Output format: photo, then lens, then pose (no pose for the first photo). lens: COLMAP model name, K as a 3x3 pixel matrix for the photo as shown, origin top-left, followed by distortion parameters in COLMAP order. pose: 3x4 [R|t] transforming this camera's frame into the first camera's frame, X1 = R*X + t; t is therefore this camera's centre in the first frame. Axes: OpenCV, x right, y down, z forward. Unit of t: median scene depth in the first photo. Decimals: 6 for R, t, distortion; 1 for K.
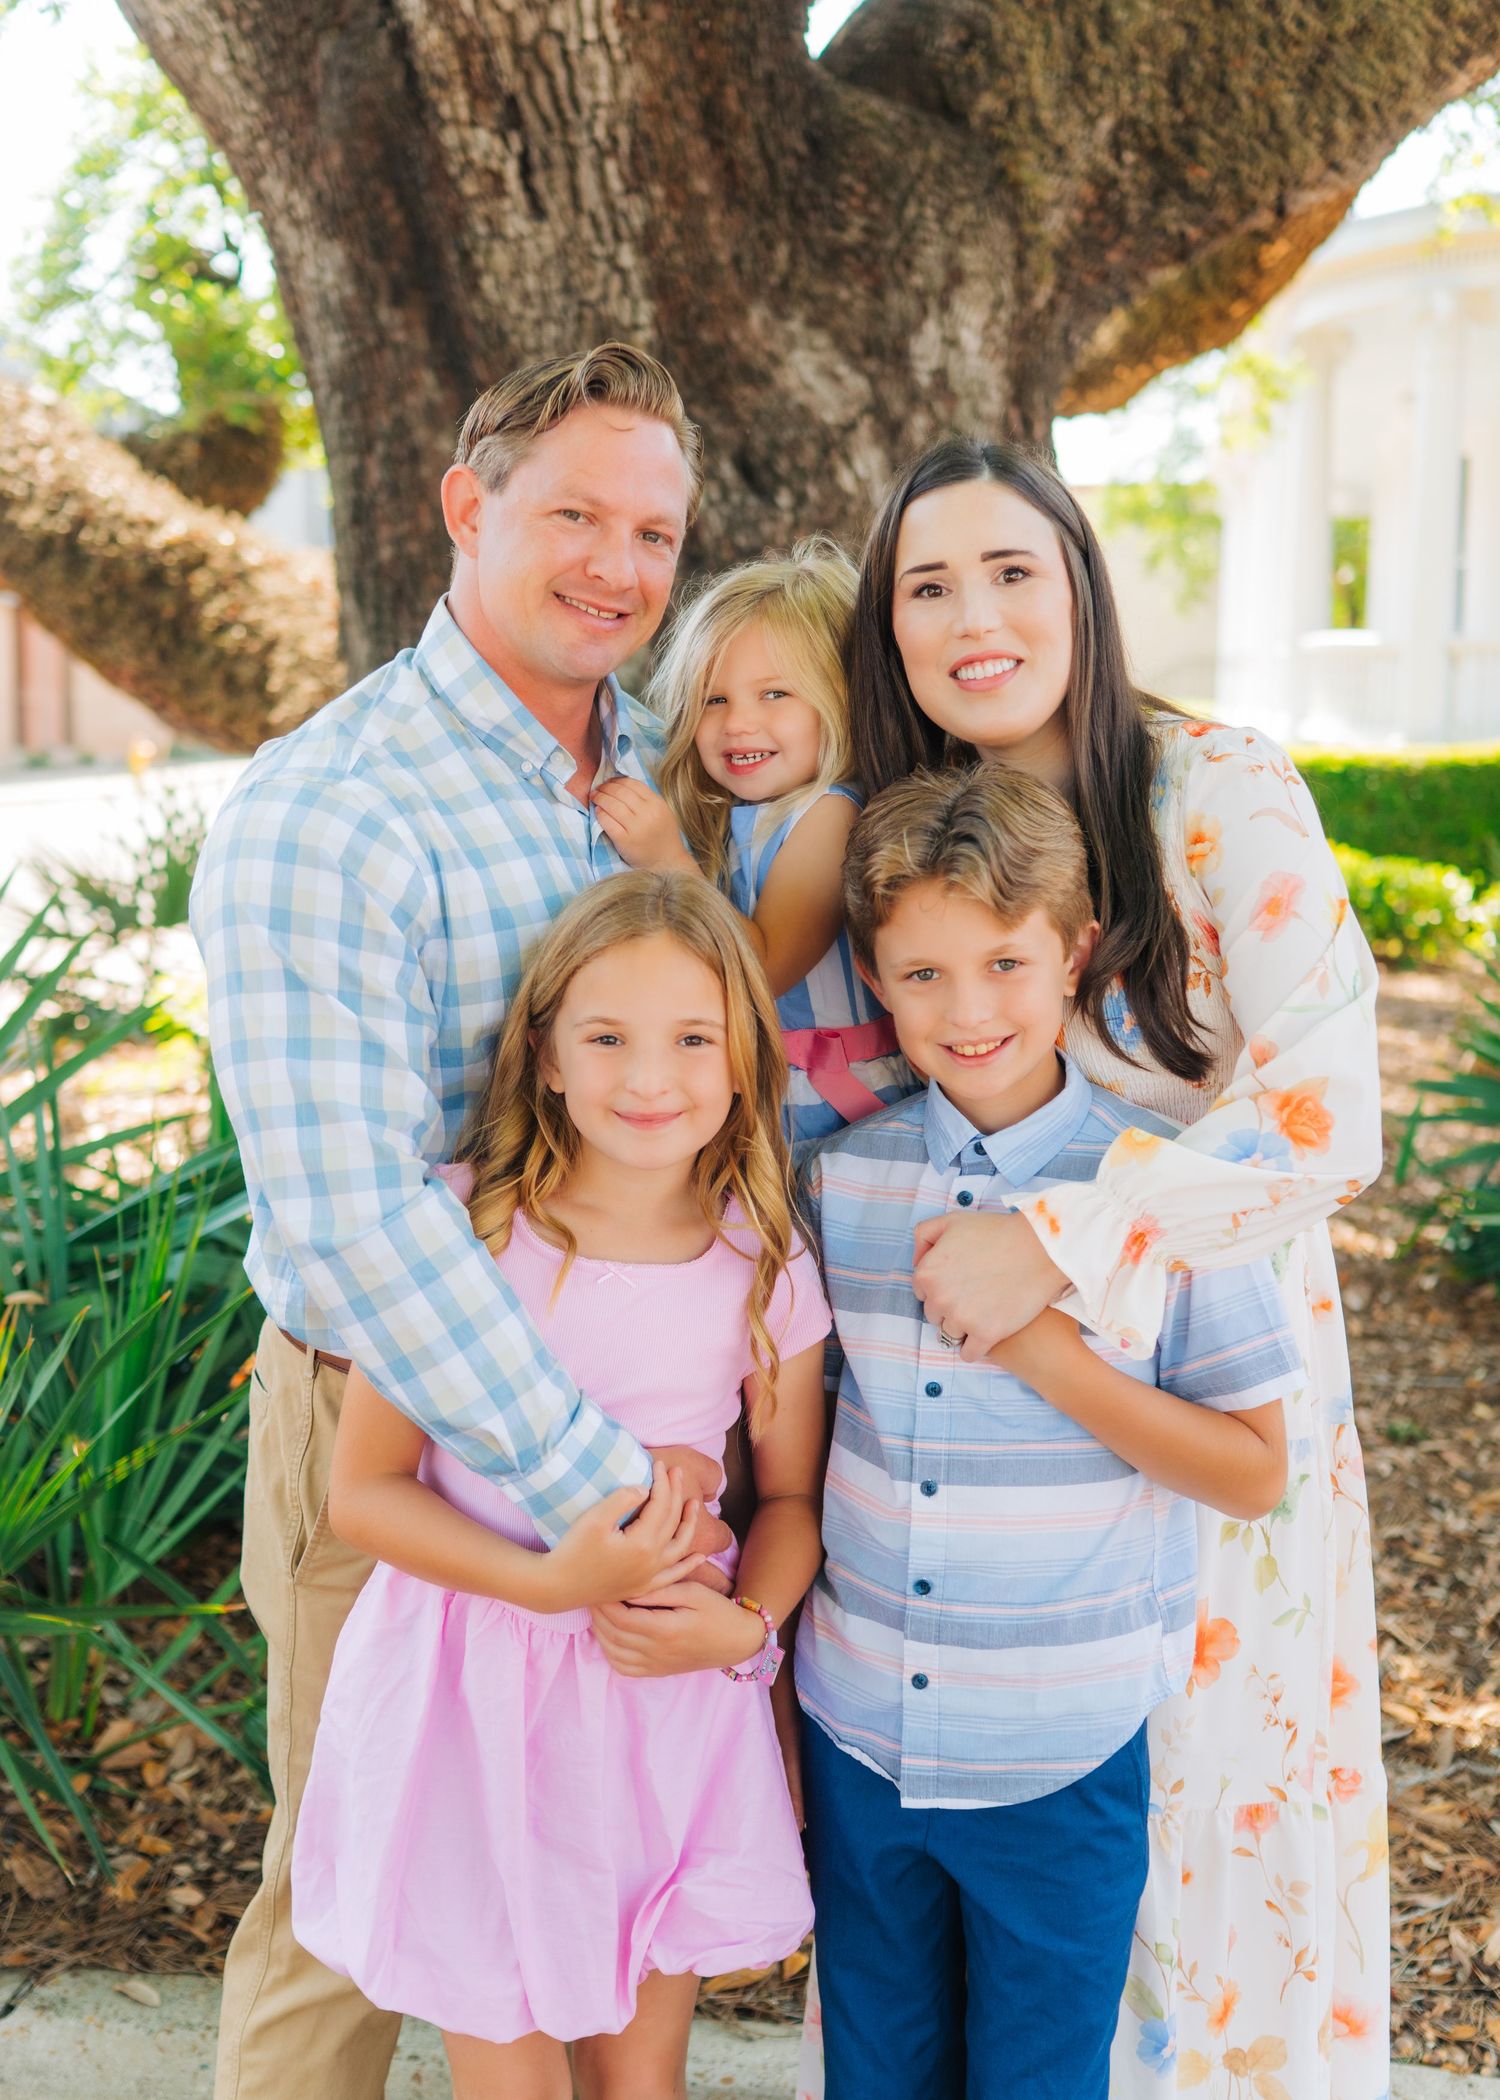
lens RADIAL K [[2327.5, 0, 741.2], [0, 2327.5, 1014.3], [0, 0, 1]] dist [-0.003776, 0.000000]
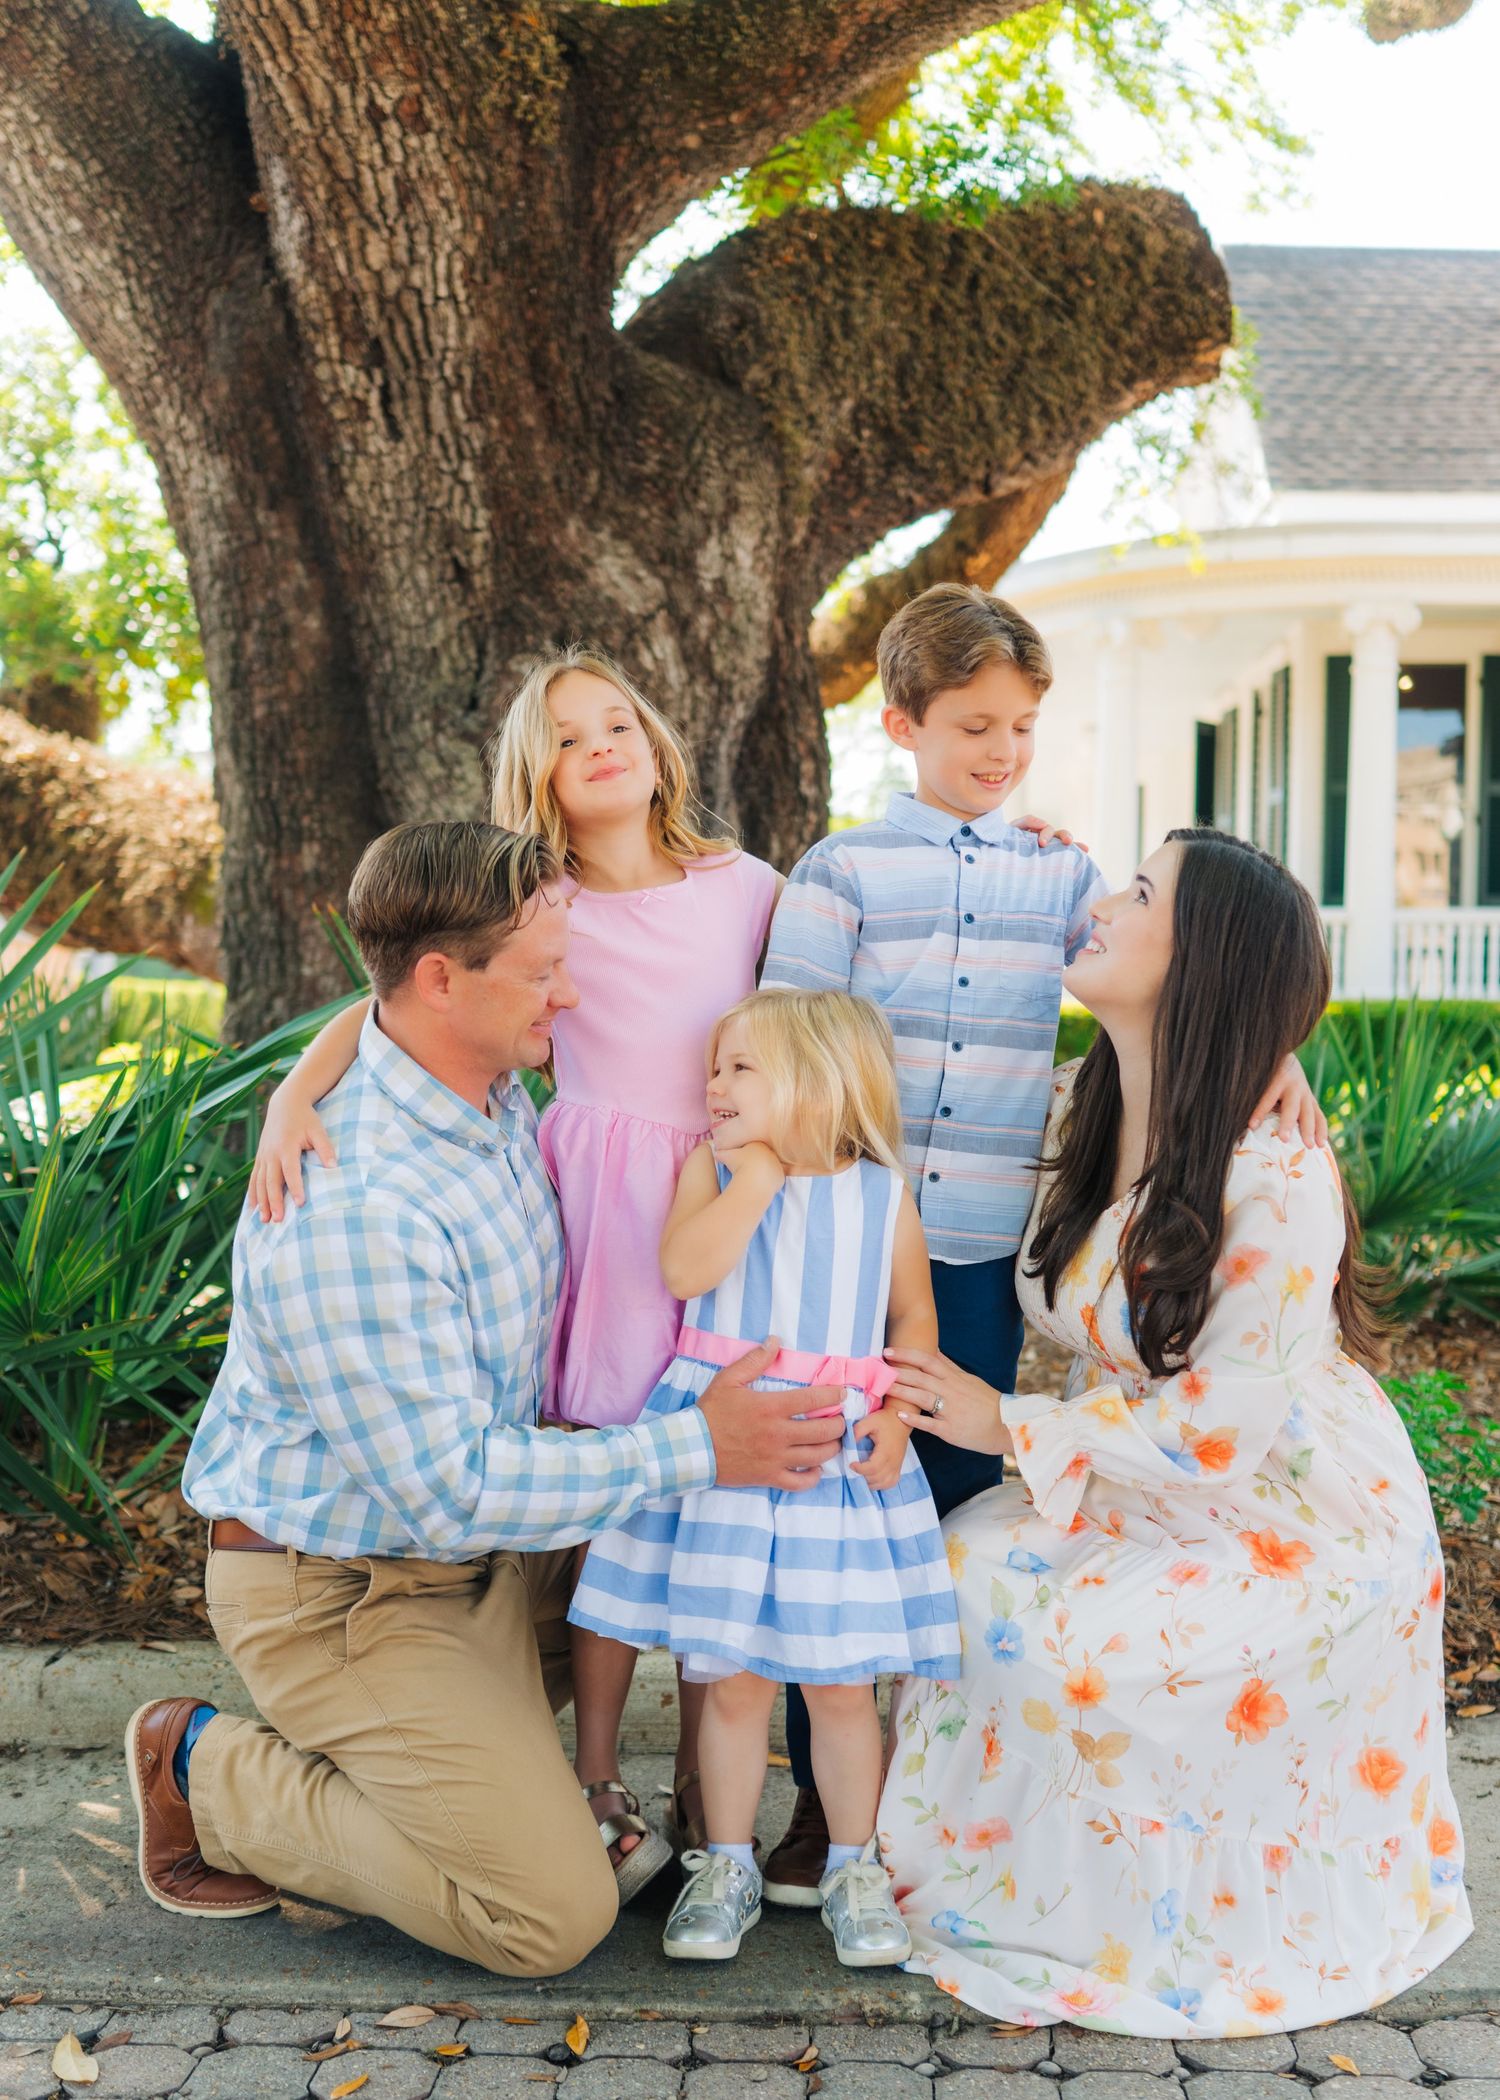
lens RADIAL K [[2181.3, 0, 740.5], [0, 2181.3, 1087.8], [0, 0, 1]] dist [-0.005089, 0.000000]
pose [[0.993395, 0.002998, 0.114703, -0.035947], [0.008404, 0.995073, -0.098790, 0.106074], [-0.114434, 0.099102, 0.988475, -0.111851]]
